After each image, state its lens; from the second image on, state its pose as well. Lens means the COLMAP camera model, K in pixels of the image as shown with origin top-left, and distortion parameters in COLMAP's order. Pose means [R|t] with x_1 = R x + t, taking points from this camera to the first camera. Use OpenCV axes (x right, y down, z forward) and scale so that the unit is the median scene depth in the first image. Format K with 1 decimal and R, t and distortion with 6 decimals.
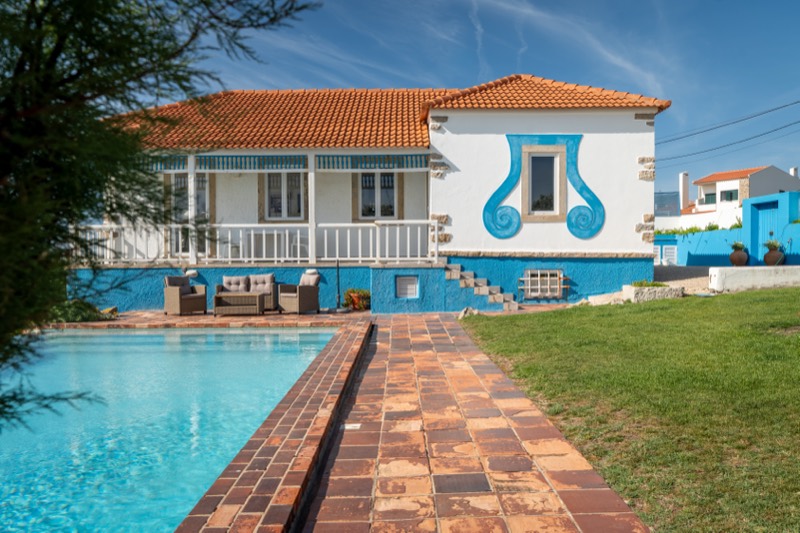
lens RADIAL K [[657.3, 0, 400.0], [0, 657.3, 266.5], [0, 0, 1]] dist [-0.004769, 0.001307]
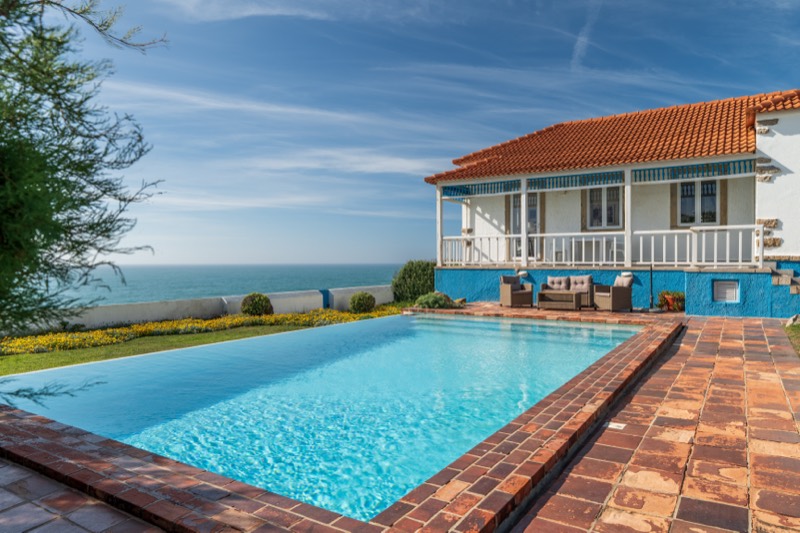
lens RADIAL K [[528.2, 0, 397.4], [0, 528.2, 258.3], [0, 0, 1]] dist [0.006970, -0.002306]
pose [[0.838094, 0.002730, -0.545520, 0.029232], [-0.012422, 0.999824, -0.014081, -0.001714], [0.545385, 0.018578, 0.837980, 0.032958]]
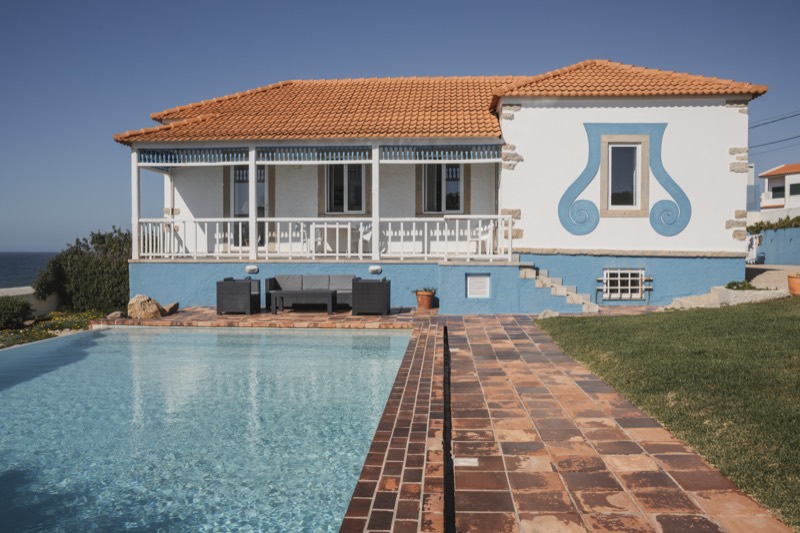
lens RADIAL K [[664.1, 0, 387.5], [0, 664.1, 264.2], [0, 0, 1]] dist [-0.051444, 0.002198]
pose [[0.996152, 0.010423, -0.087026, -0.033006], [-0.009801, 0.999923, 0.007573, -0.005502], [0.087098, -0.006691, 0.996177, 0.045018]]
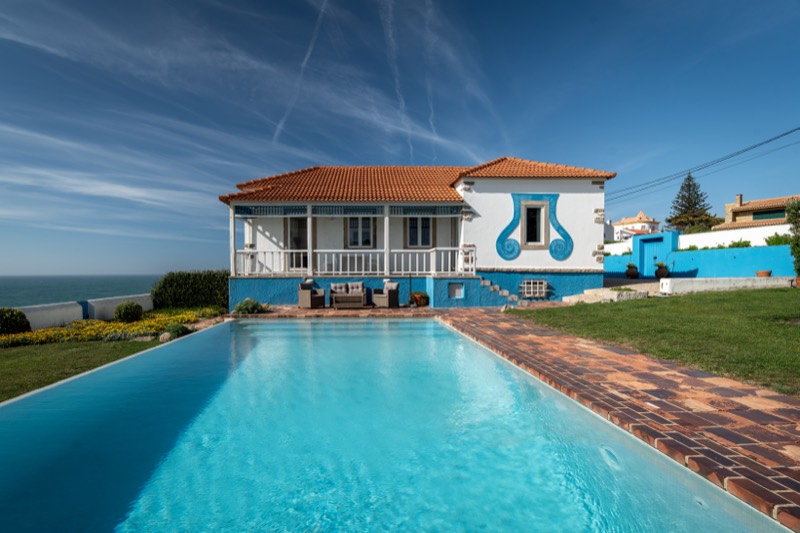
lens RADIAL K [[385.5, 0, 369.1], [0, 385.5, 276.5], [0, 0, 1]] dist [-0.002770, -0.000195]
pose [[0.999866, 0.003600, 0.015964, -0.192884], [-0.003556, 0.999990, -0.002770, 0.000987], [-0.015974, 0.002713, 0.999869, 0.088239]]
